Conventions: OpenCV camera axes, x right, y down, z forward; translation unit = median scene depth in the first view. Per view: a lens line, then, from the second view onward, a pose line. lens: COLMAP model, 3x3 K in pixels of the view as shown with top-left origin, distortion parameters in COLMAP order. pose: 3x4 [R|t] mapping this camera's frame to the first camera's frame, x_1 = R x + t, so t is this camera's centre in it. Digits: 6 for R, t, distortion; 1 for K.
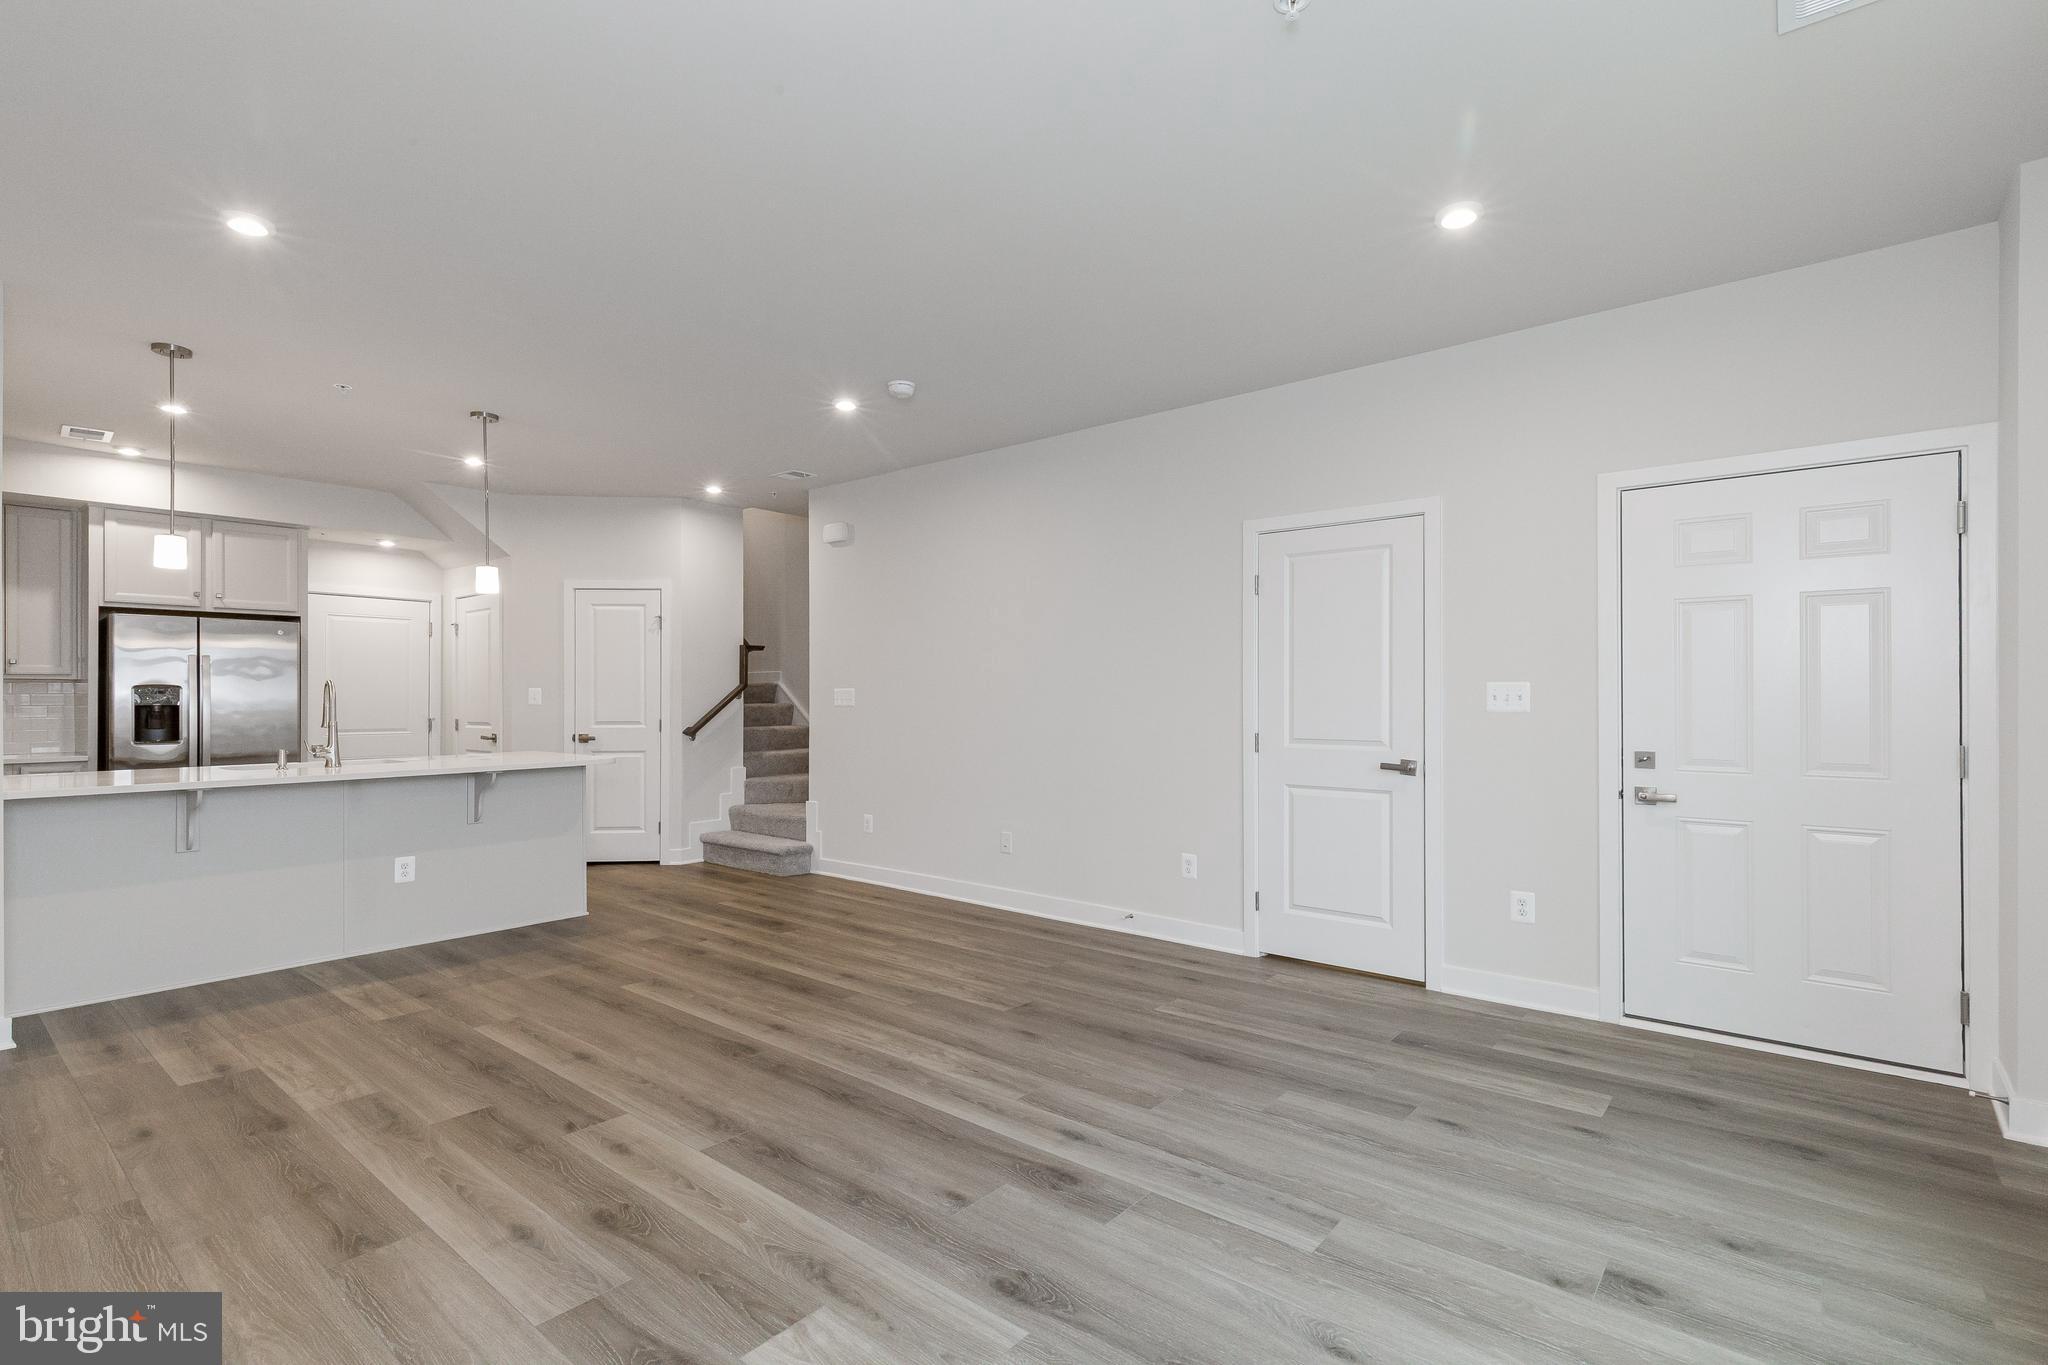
lens RADIAL K [[948.0, 0, 1024.8], [0, 948.0, 694.6], [0, 0, 1]] dist [0.011987, -0.000429]
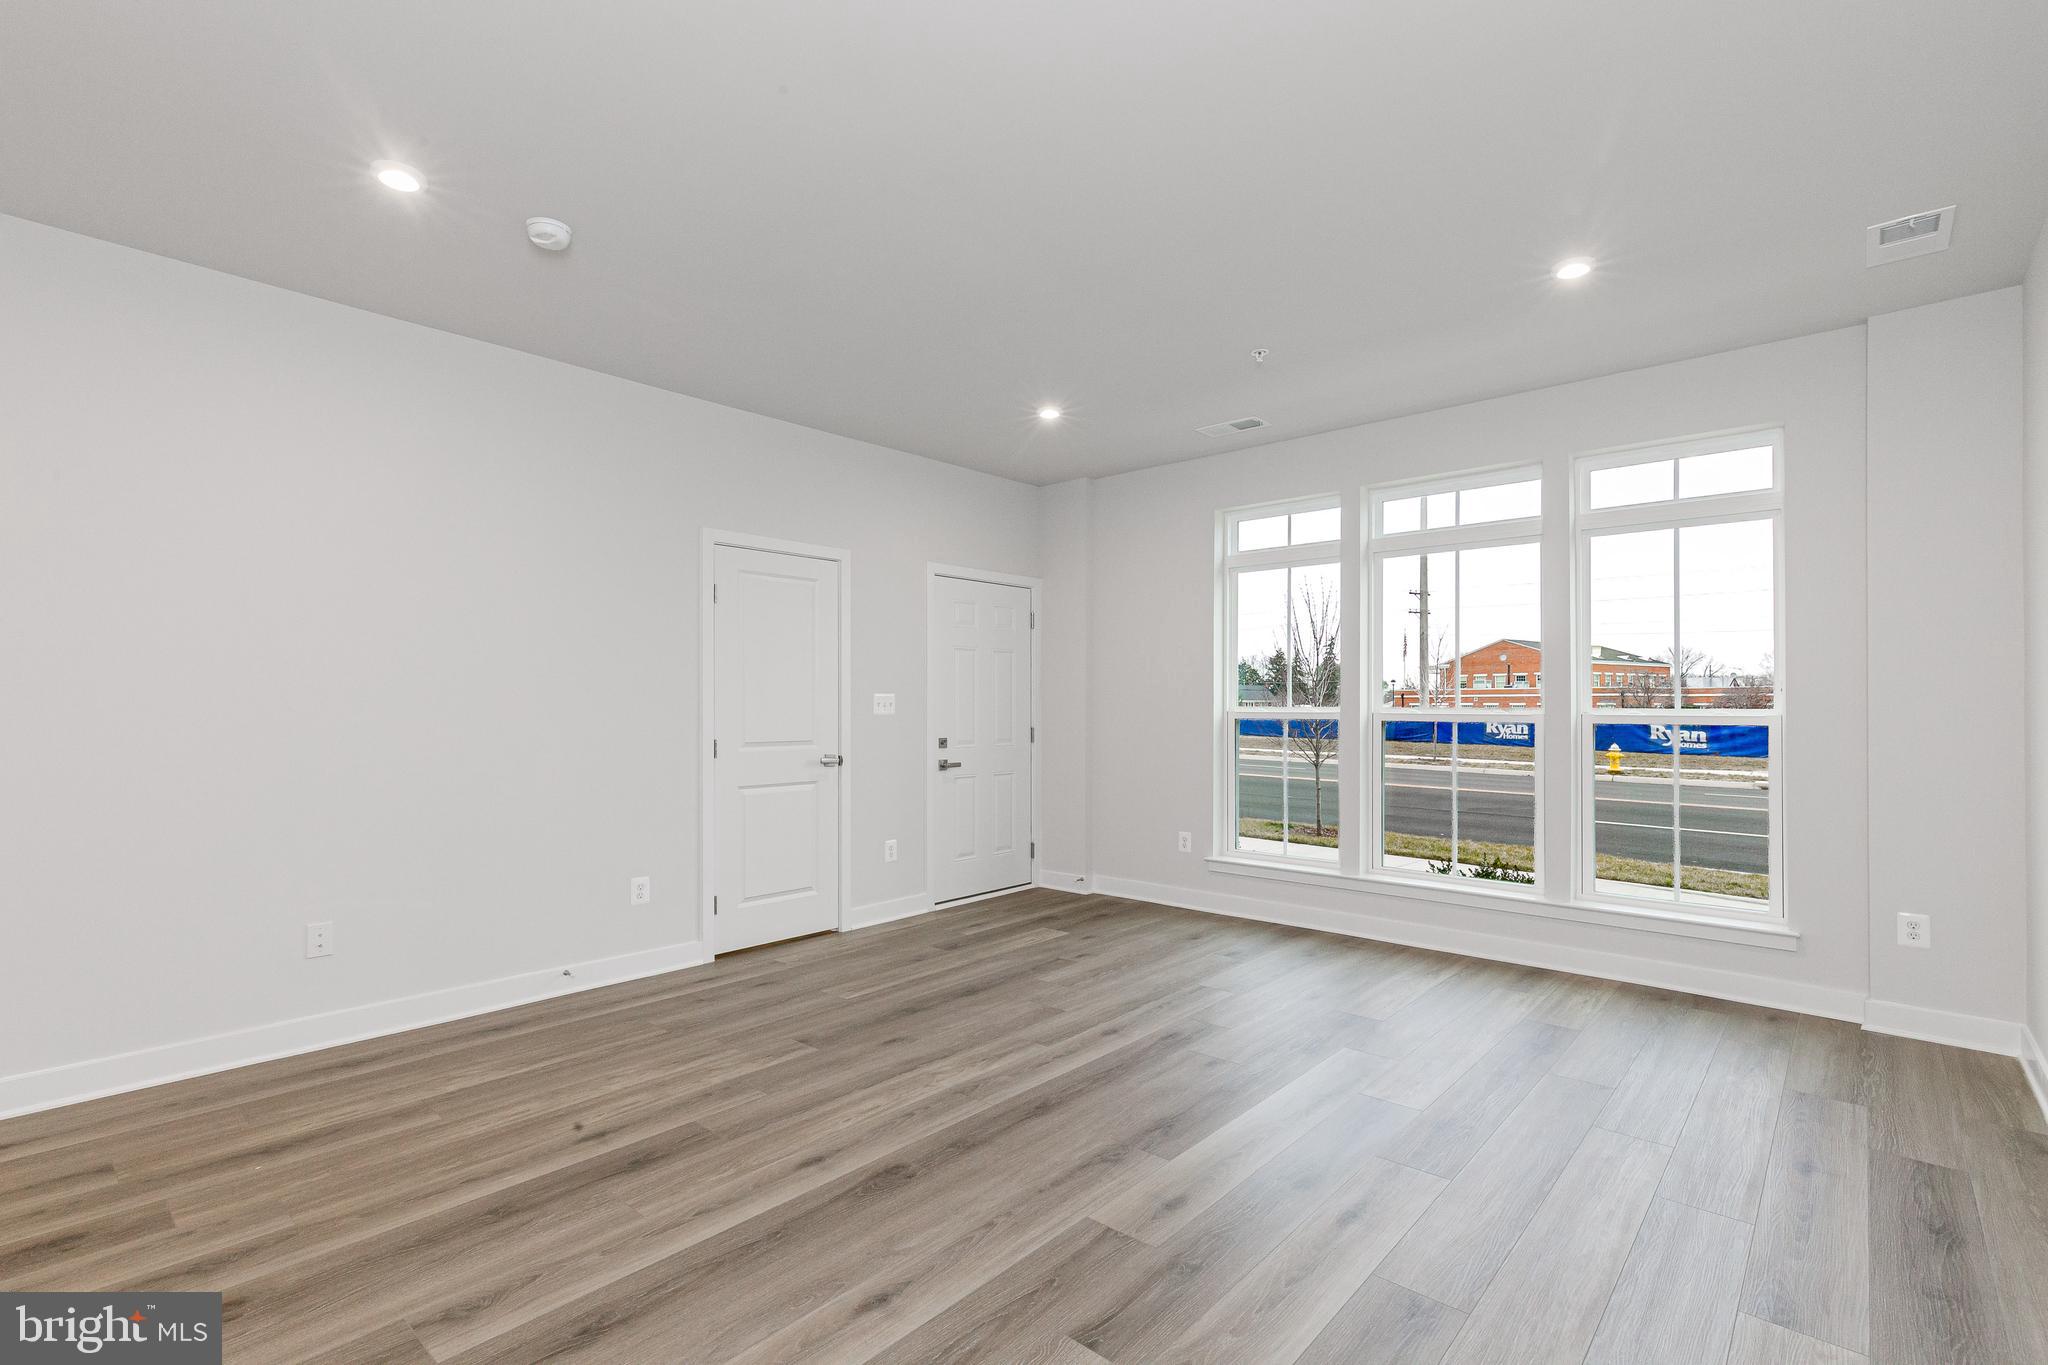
lens RADIAL K [[948.0, 0, 1032.4], [0, 948.0, 698.8], [0, 0, 1]] dist [0.011987, -0.000429]
pose [[0.026910, 0.008489, 0.999602, -0.827103], [-0.003513, 0.999959, -0.008397, 0.005068], [-0.999632, -0.003286, 0.026939, 0.690831]]
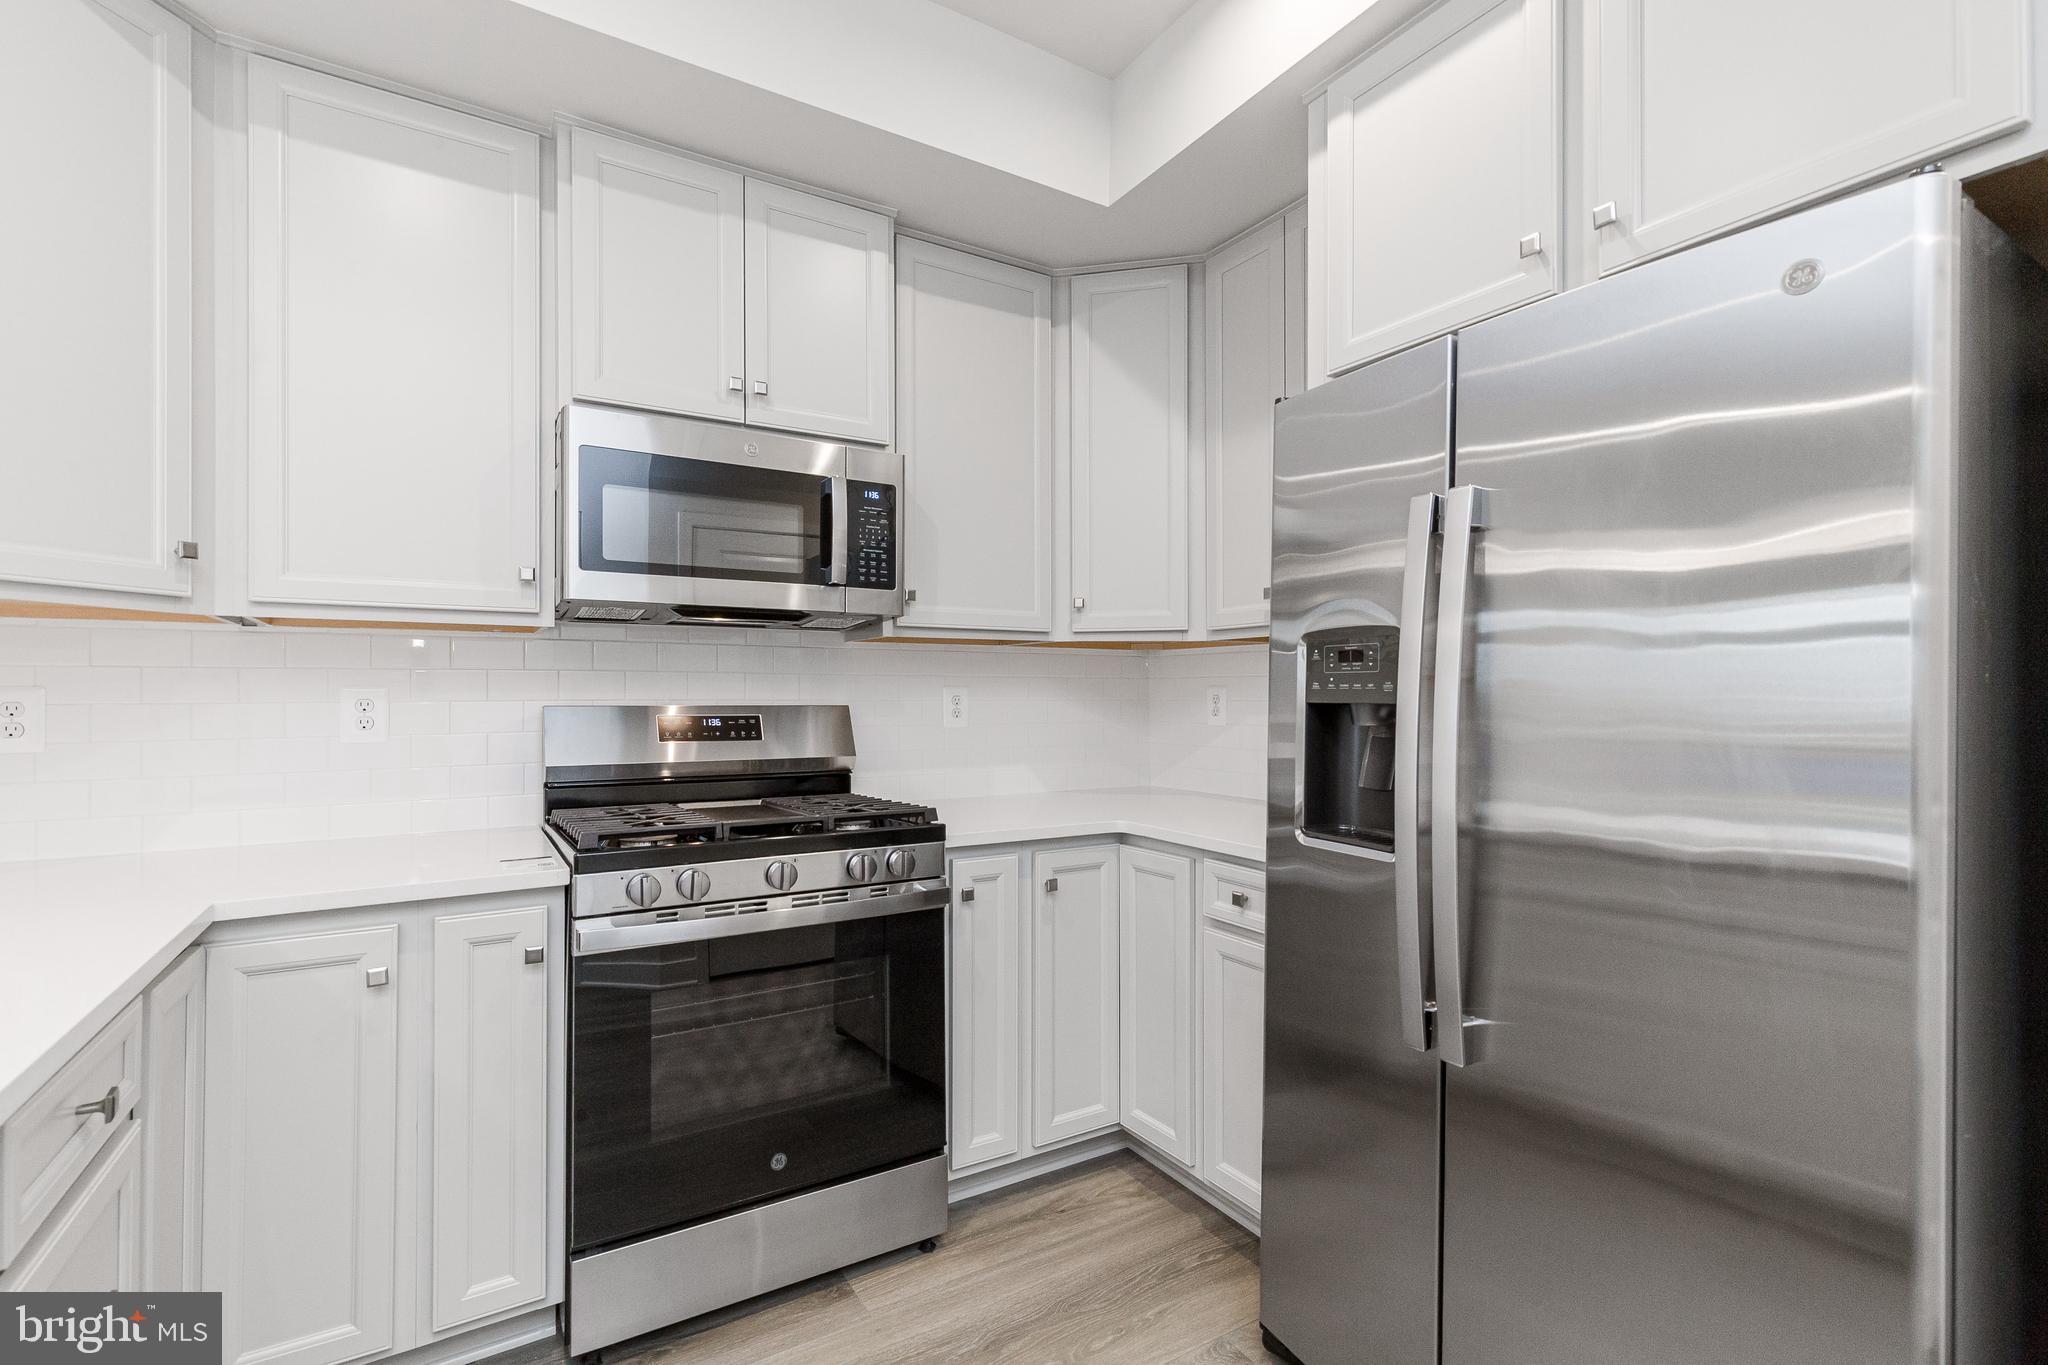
lens RADIAL K [[948.0, 0, 1031.0], [0, 948.0, 689.4], [0, 0, 1]] dist [0.011987, -0.000429]
pose [[-0.313018, 0.000600, -0.949747, -0.838052], [0.005661, 0.999983, -0.001234, 0.009521], [0.949730, -0.005763, -0.313016, 1.347747]]
